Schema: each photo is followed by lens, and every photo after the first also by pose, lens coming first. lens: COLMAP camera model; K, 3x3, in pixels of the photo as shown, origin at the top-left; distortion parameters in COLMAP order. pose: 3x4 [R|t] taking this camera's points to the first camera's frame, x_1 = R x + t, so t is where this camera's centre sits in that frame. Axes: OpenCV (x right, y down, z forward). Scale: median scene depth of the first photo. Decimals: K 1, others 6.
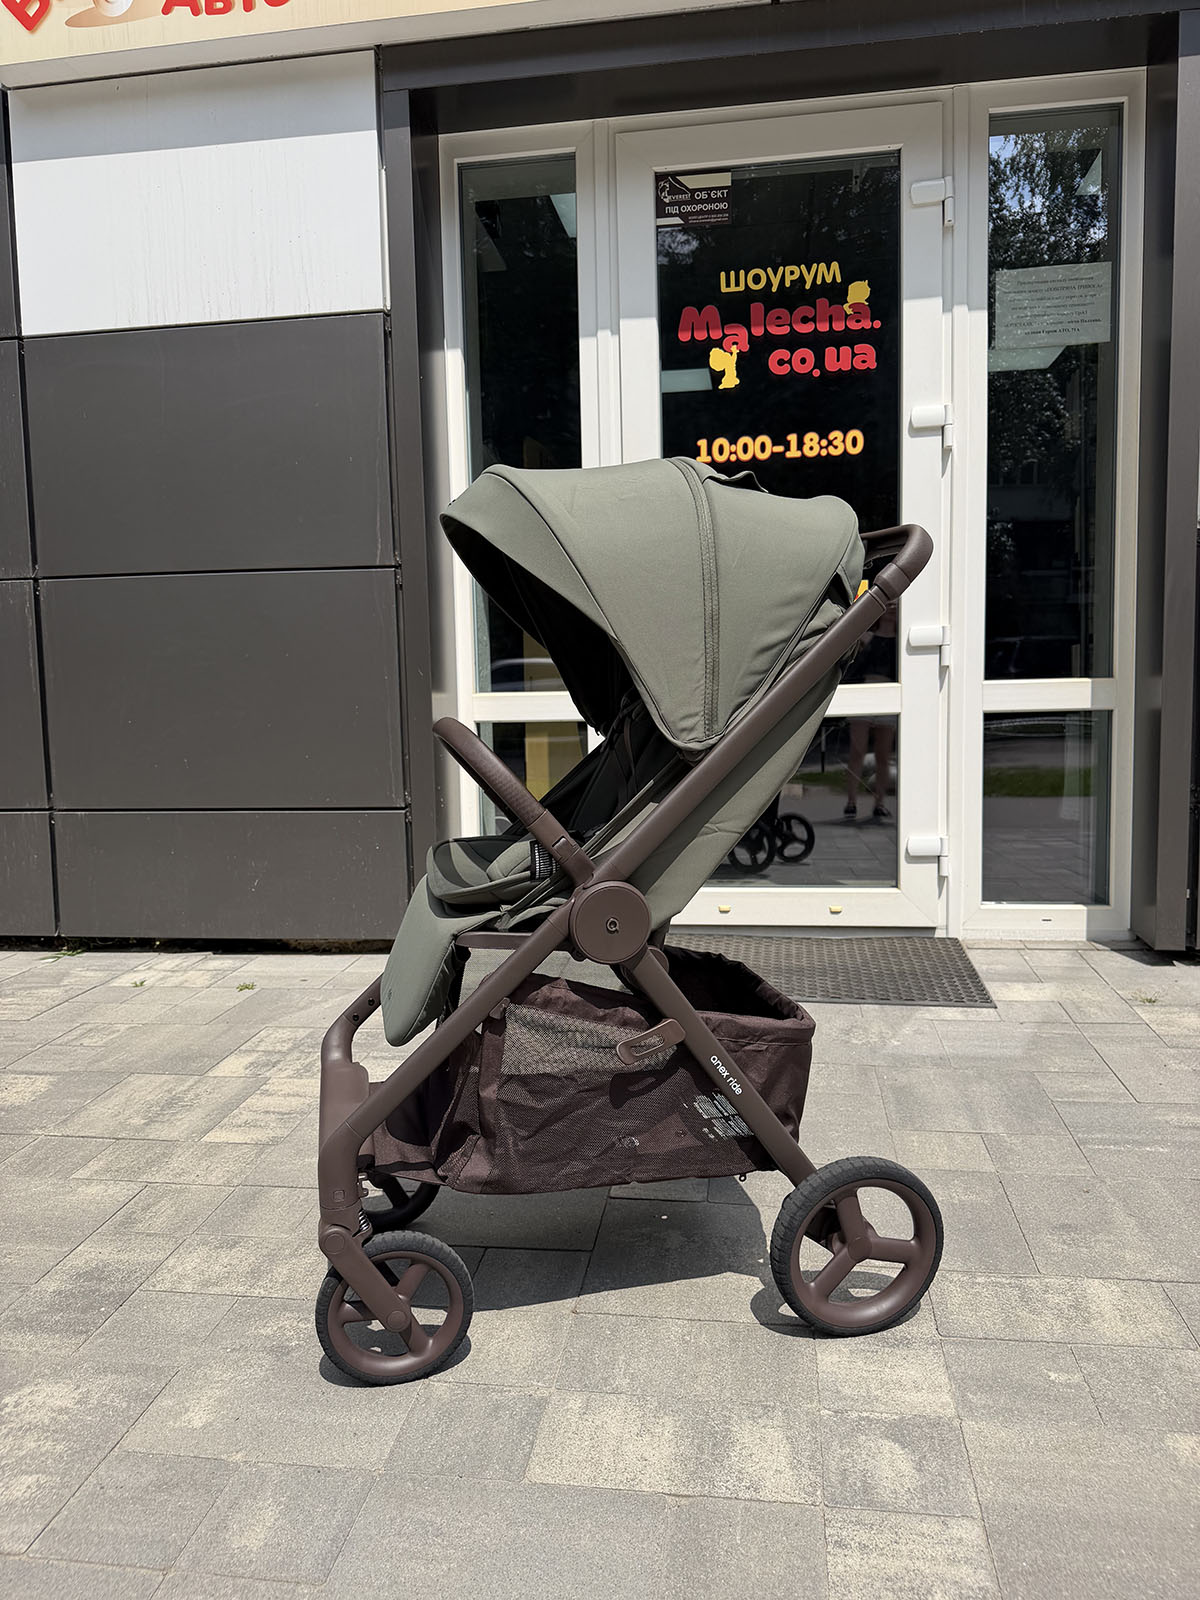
lens RADIAL K [[1129.2, 0, 600.0], [0, 1129.2, 800.0], [0, 0, 1]] dist [0.080177, -0.156924]
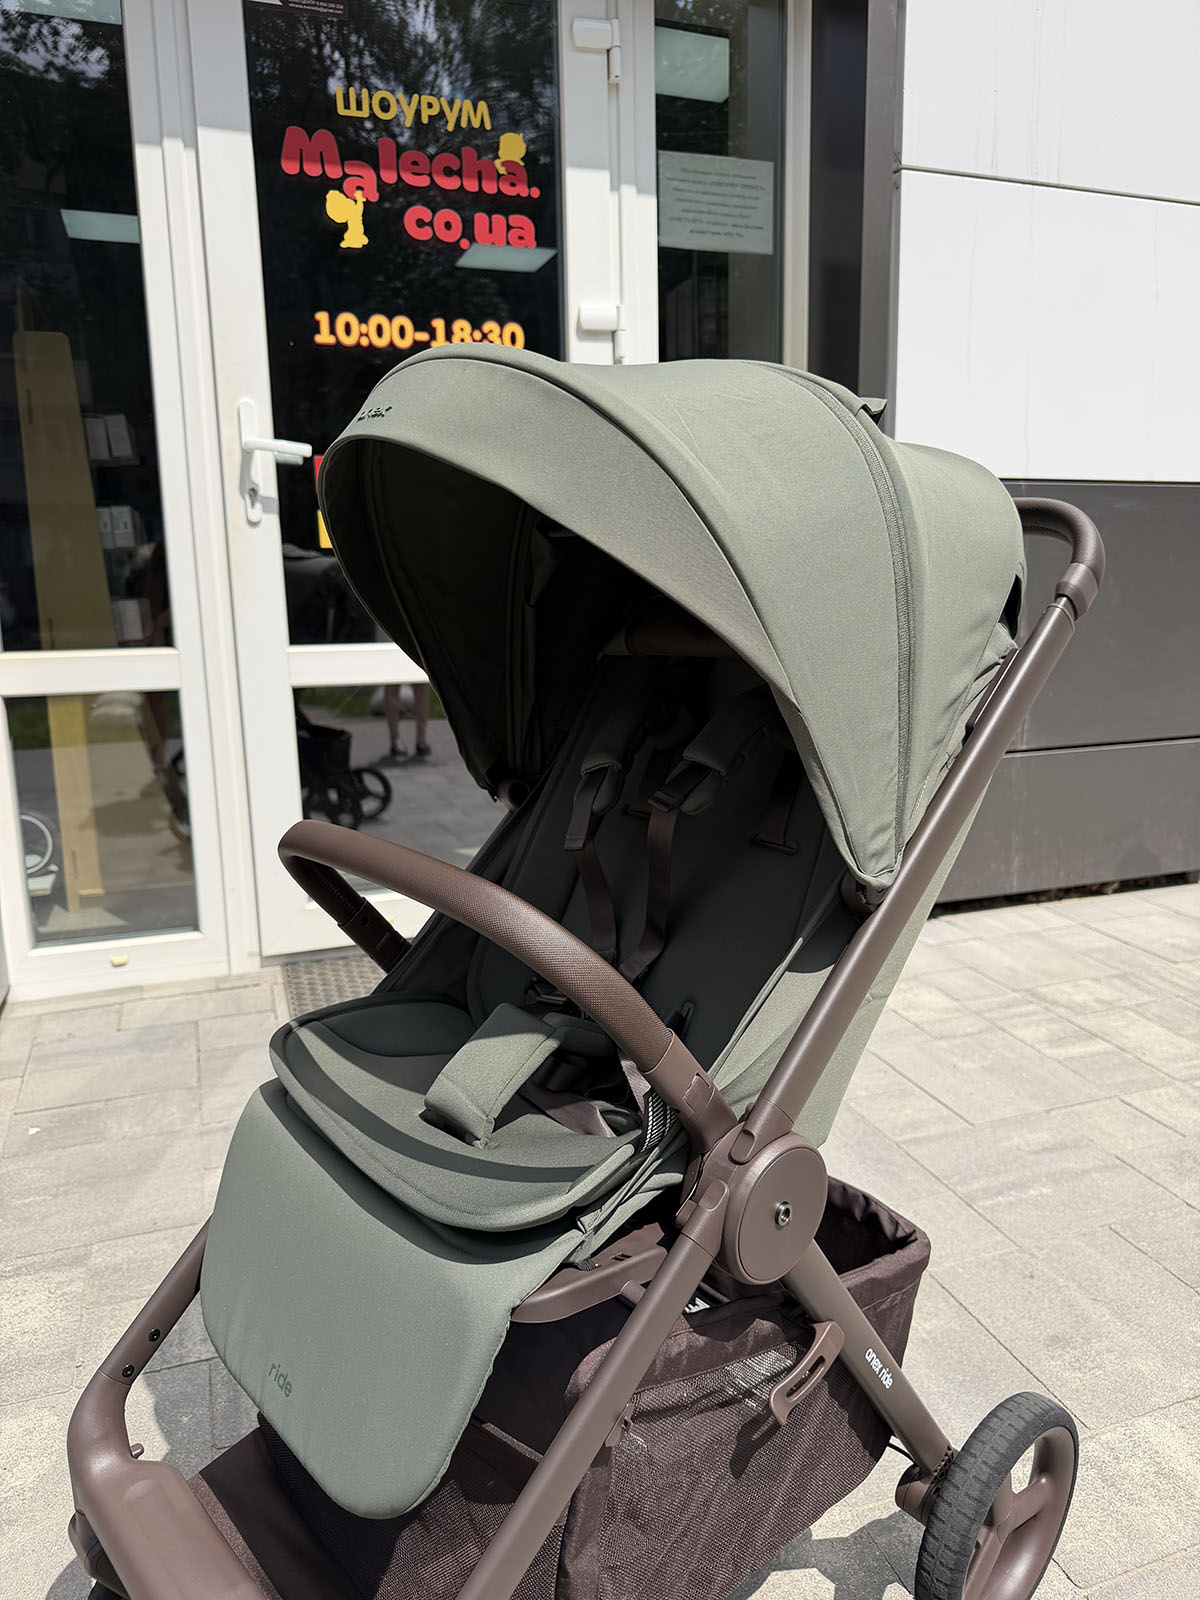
lens RADIAL K [[1148.3, 0, 603.5], [0, 1148.3, 803.8], [0, 0, 1]] dist [-0.011315, -0.006225]
pose [[0.879356, -0.084541, 0.468600, -0.133921], [0.042465, 0.994115, 0.099662, -0.064658], [-0.474268, -0.067739, 0.877771, 0.235792]]
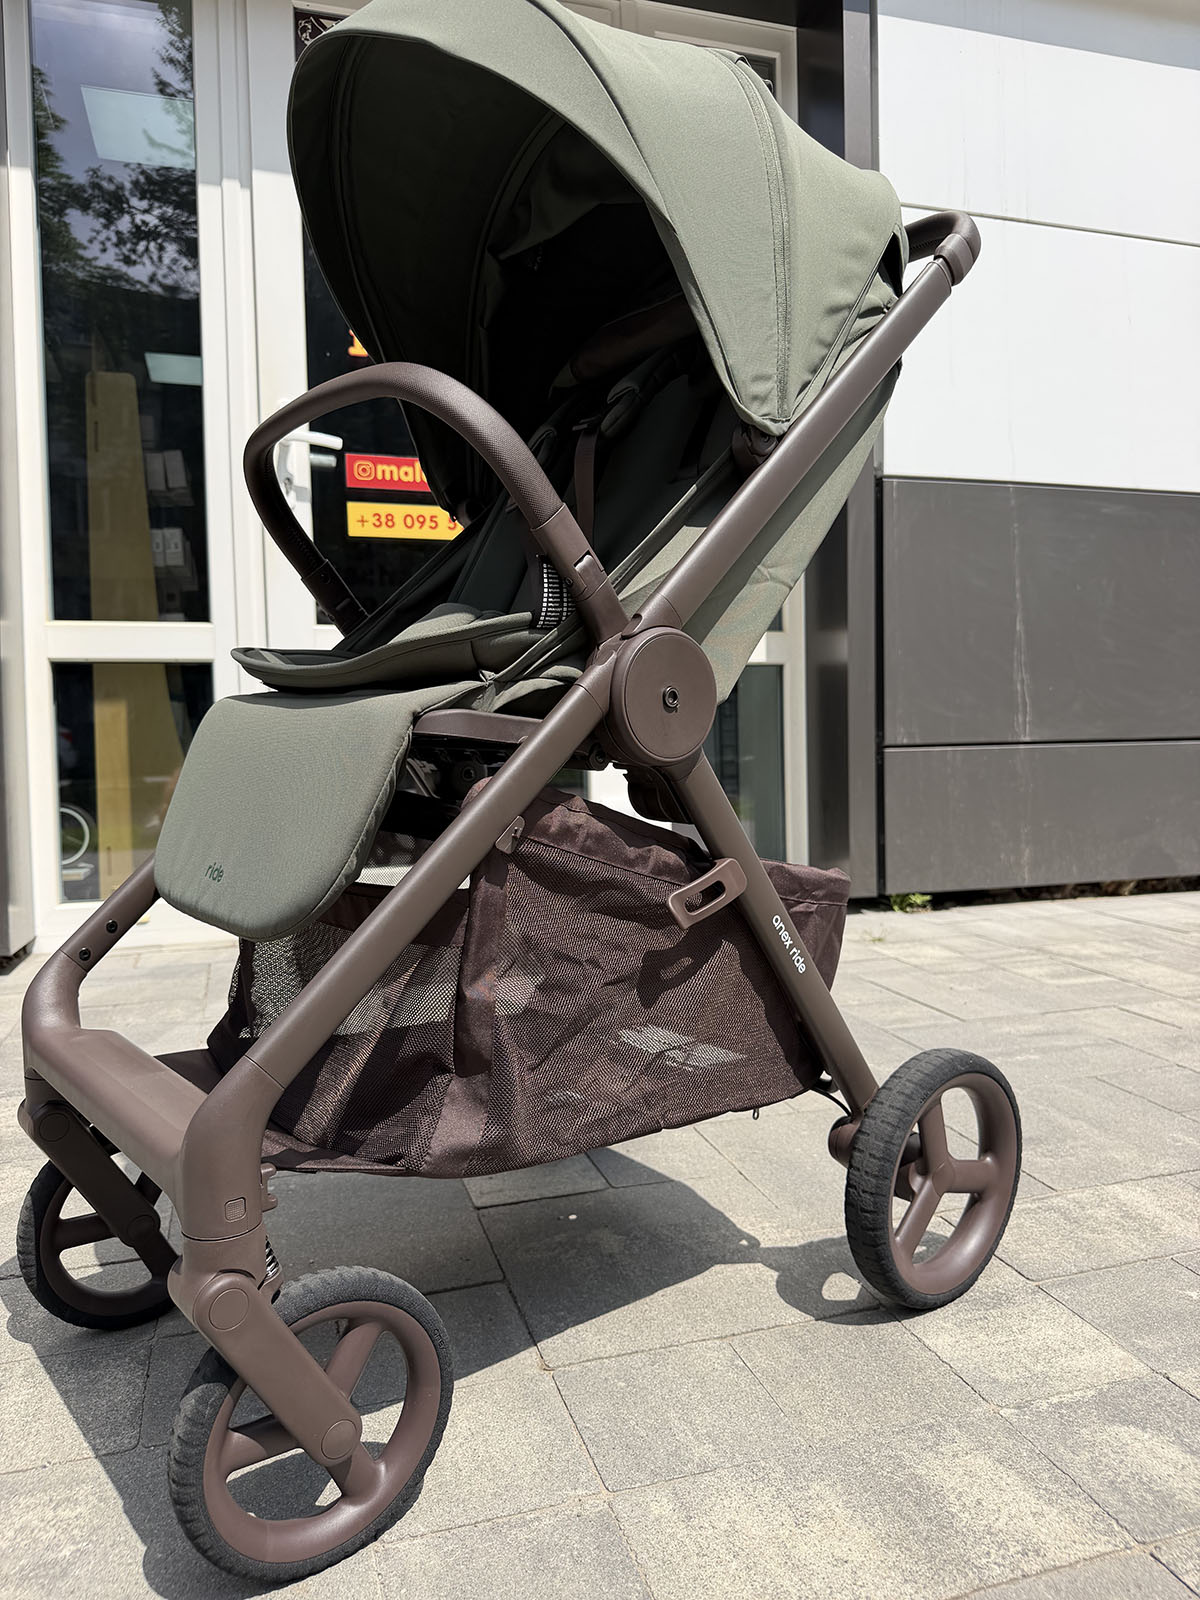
lens RADIAL K [[1142.6, 0, 600.0], [0, 1142.6, 793.8], [0, 0, 1]] dist [0.022011, -0.040783]
pose [[0.900989, -0.014793, 0.433589, -0.124724], [0.043279, 0.997498, -0.055900, 0.083235], [-0.431677, 0.069131, 0.899375, 0.194562]]
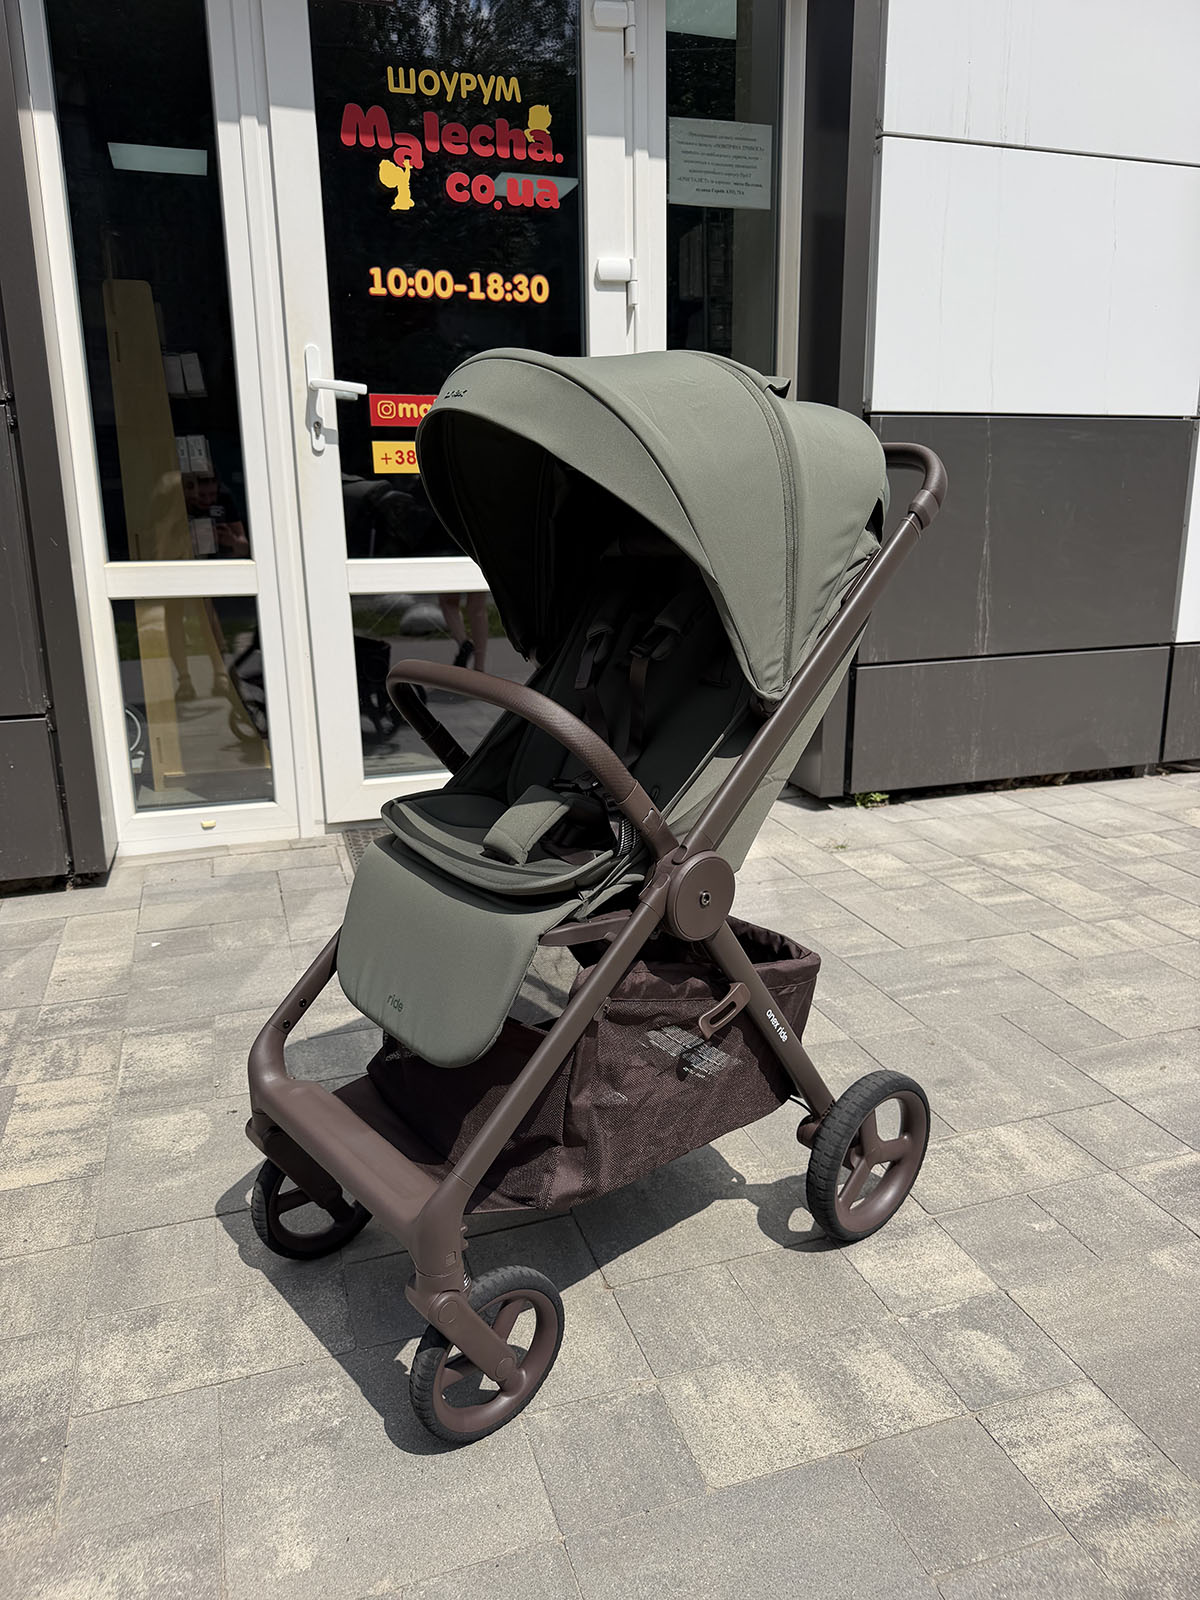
lens RADIAL K [[1129.2, 0, 600.0], [0, 1129.2, 800.0], [0, 0, 1]] dist [0.080177, -0.156924]
pose [[0.890467, -0.103863, 0.443037, -0.194549], [0.036100, 0.986659, 0.158748, -0.048934], [-0.453614, -0.125366, 0.882336, 0.103326]]
